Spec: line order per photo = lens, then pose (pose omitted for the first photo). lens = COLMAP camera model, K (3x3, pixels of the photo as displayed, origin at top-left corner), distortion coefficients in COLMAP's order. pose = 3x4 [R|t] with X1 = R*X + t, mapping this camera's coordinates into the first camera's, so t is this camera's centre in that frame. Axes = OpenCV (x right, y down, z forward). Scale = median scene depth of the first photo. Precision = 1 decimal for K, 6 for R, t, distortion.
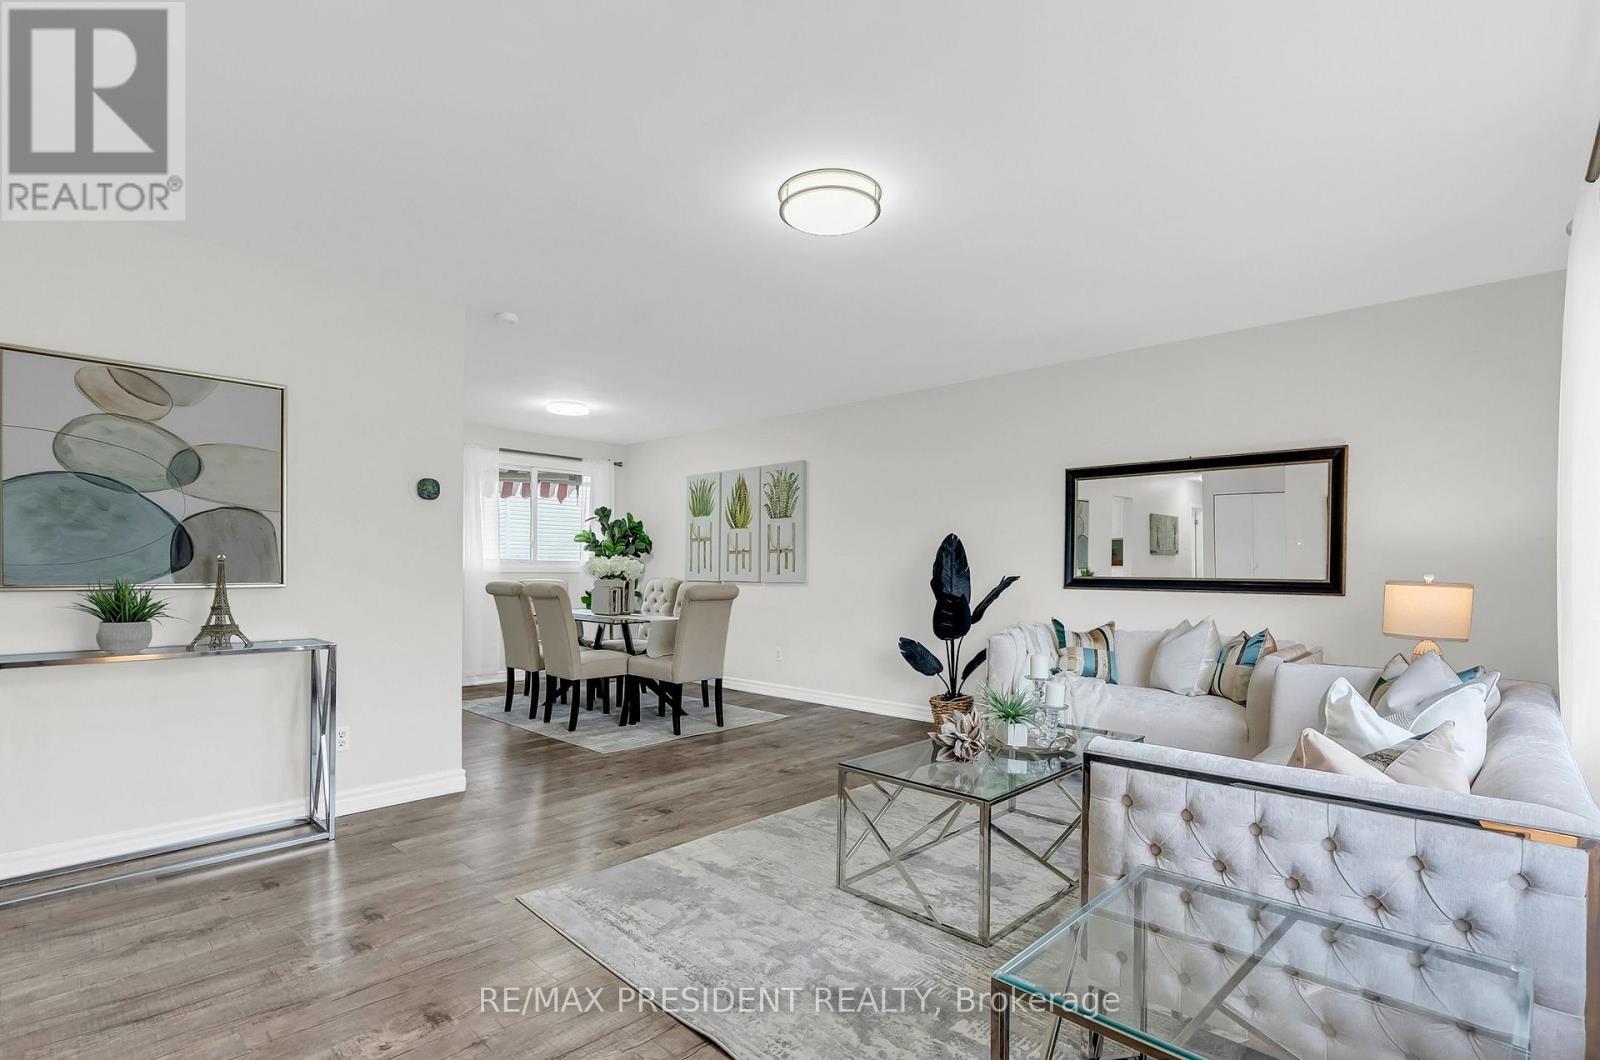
lens RADIAL K [[754.5, 0, 796.6], [0, 754.5, 573.0], [0, 0, 1]] dist [-0.000172, 0.000518]
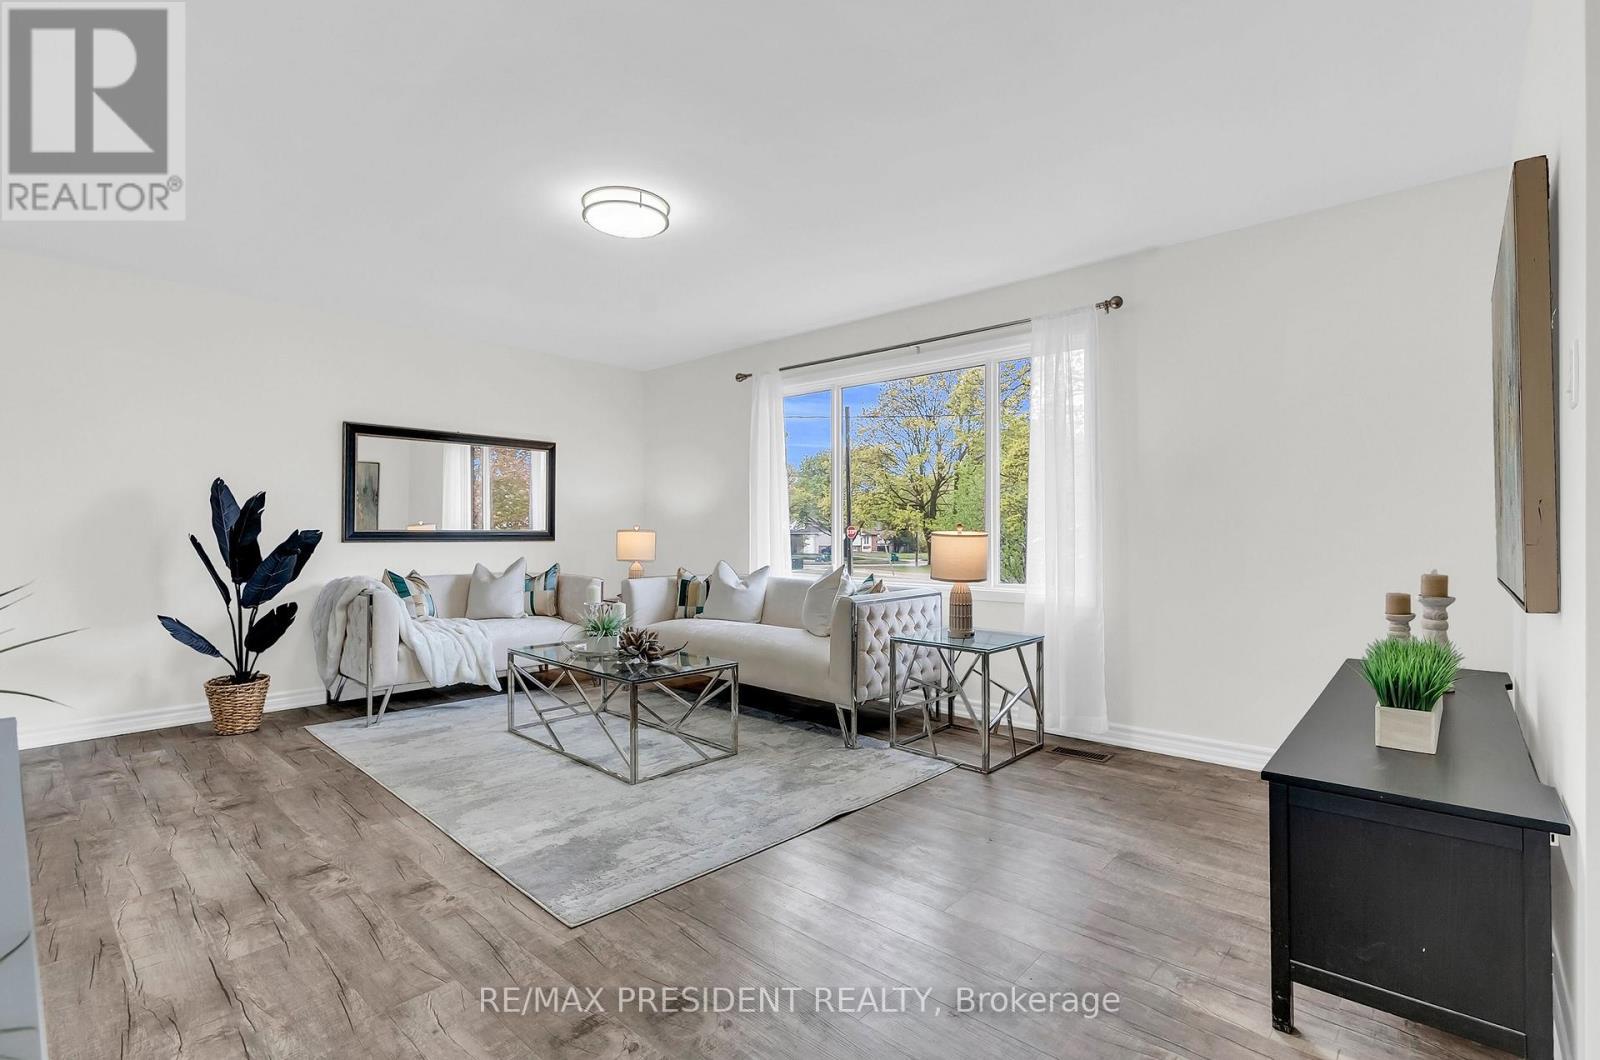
lens RADIAL K [[737.1, 0, 807.6], [0, 737.1, 528.4], [0, 0, 1]] dist [-0.003739, 0.001391]
pose [[-0.019542, -0.005035, 0.999796, -0.787207], [0.005654, 0.999971, 0.005146, 0.001272], [-0.999793, 0.005753, -0.019513, 0.515926]]
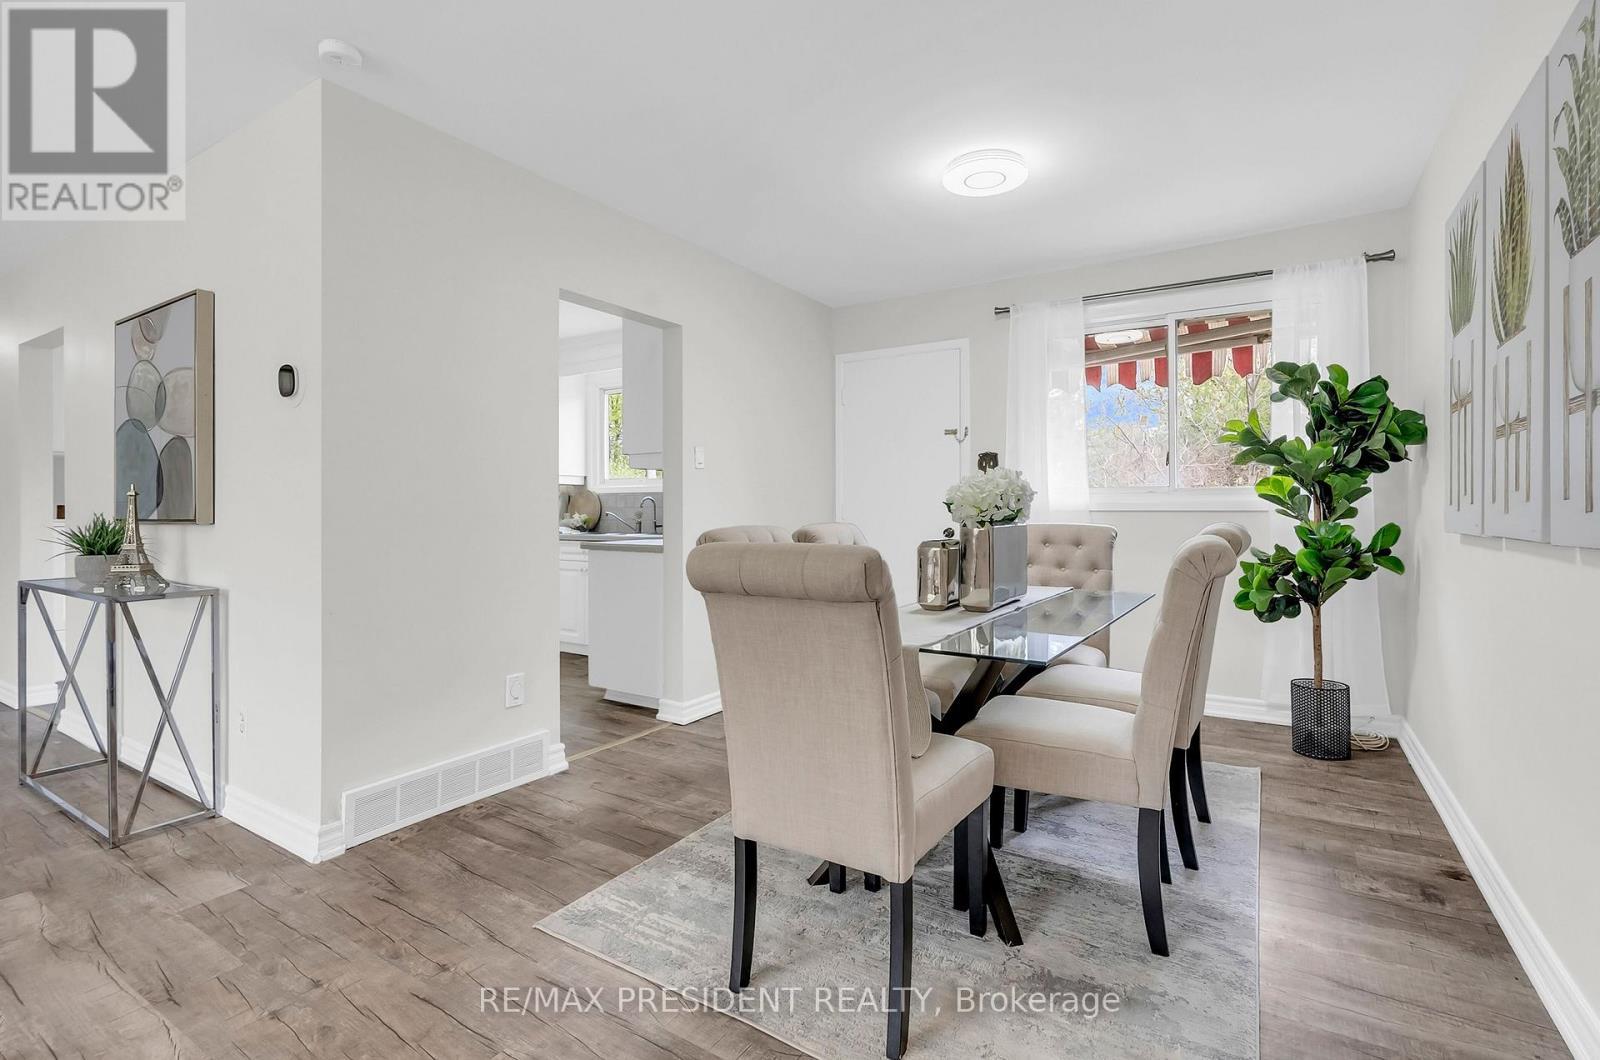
lens RADIAL K [[735.2, 0, 816.5], [0, 735.2, 512.1], [0, 0, 1]] dist [-0.004765, 0.000557]
pose [[0.197120, -0.000523, -0.980379, 0.226313], [-0.002228, 0.999997, -0.000981, 0.002557], [0.980377, 0.002377, 0.197118, 1.282063]]
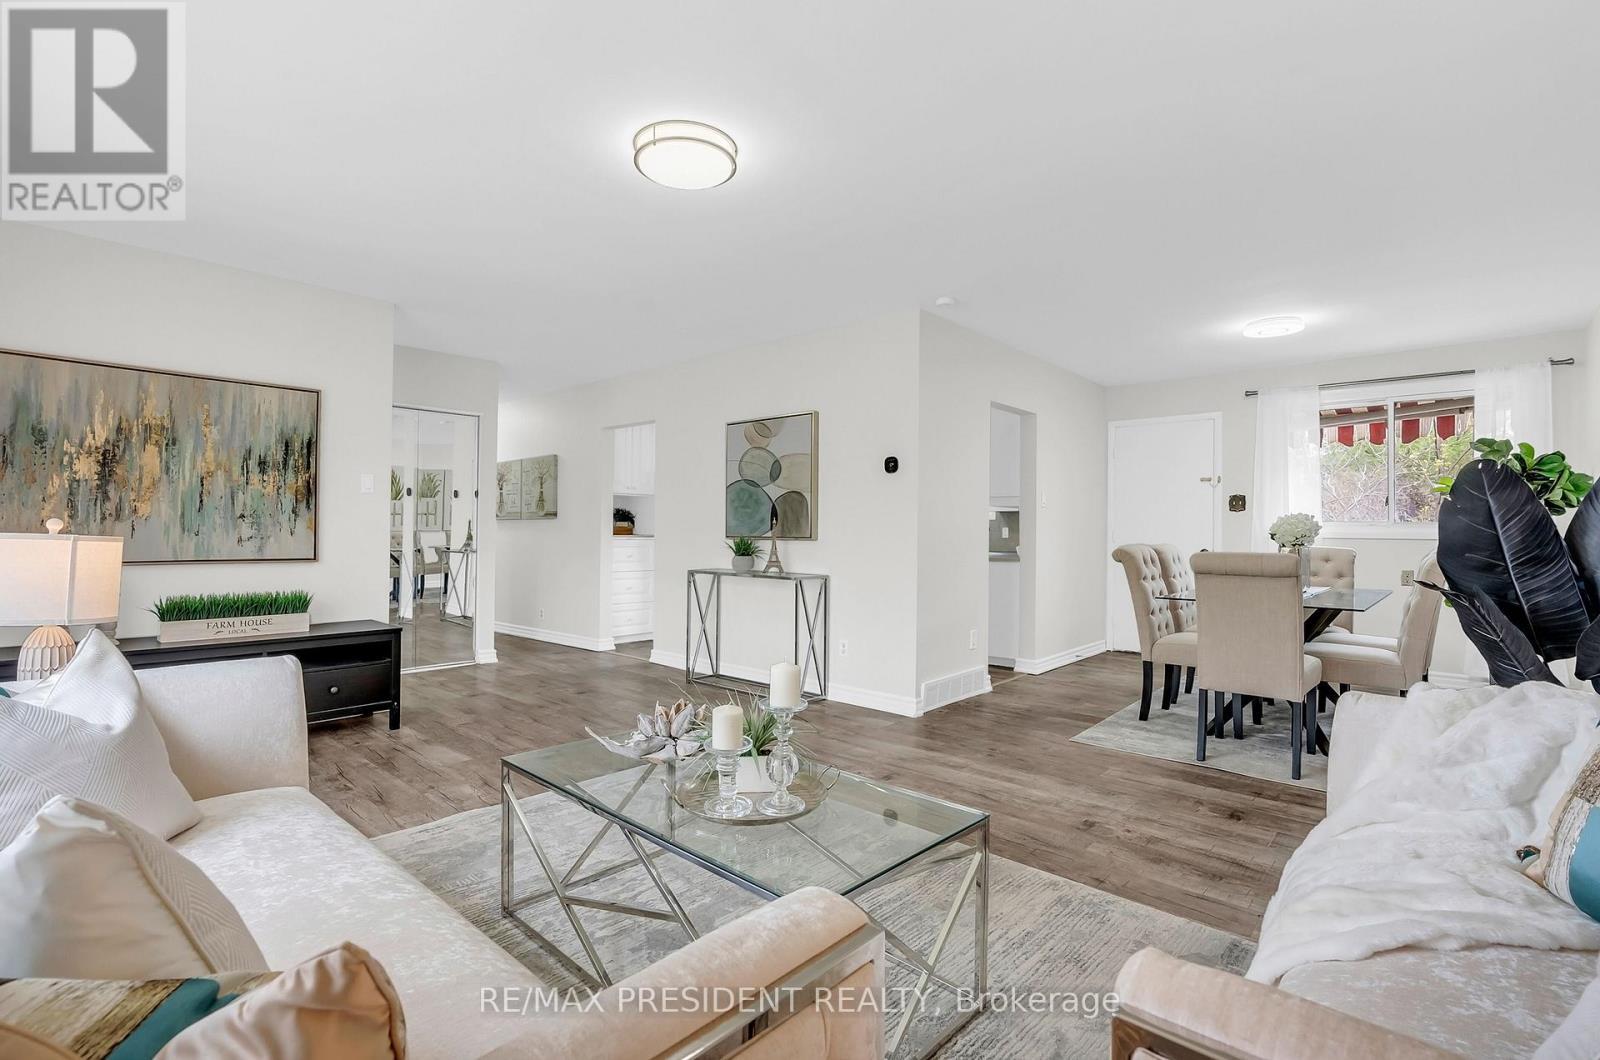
lens RADIAL K [[737.1, 0, 807.6], [0, 737.1, 528.4], [0, 0, 1]] dist [-0.003739, 0.001391]
pose [[0.035591, -0.007390, -0.999339, 0.705733], [-0.014100, 0.999869, -0.007896, 0.005000], [0.999267, 0.014371, 0.035482, 0.789404]]
